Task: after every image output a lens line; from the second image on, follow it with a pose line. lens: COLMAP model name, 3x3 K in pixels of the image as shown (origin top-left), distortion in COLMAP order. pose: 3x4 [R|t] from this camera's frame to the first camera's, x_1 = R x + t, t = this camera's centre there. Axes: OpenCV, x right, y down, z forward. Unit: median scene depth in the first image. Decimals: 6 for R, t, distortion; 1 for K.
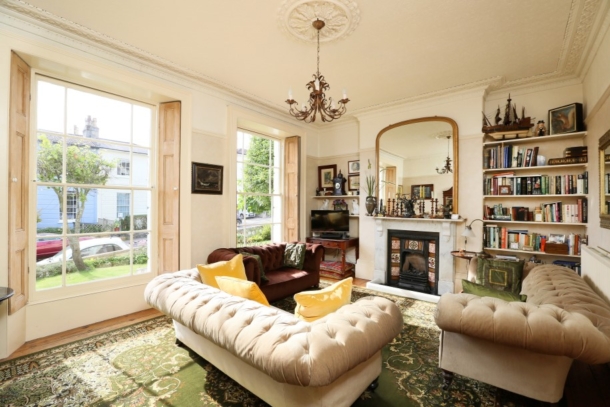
lens RADIAL K [[277.8, 0, 303.7], [0, 277.8, 205.4], [0, 0, 1]] dist [0.001719, 0.000961]
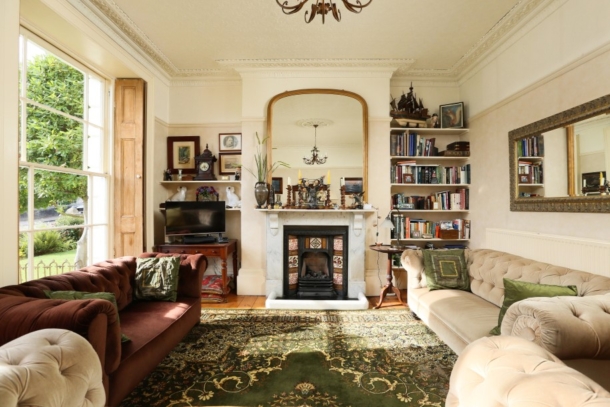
lens RADIAL K [[295.2, 0, 306.1], [0, 295.2, 203.7], [0, 0, 1]] dist [-0.025881, 0.001468]
pose [[0.783140, 0.000875, 0.621845, -0.175005], [0.001338, 0.999994, -0.003093, 0.030858], [-0.621844, 0.003255, 0.783134, 0.353523]]
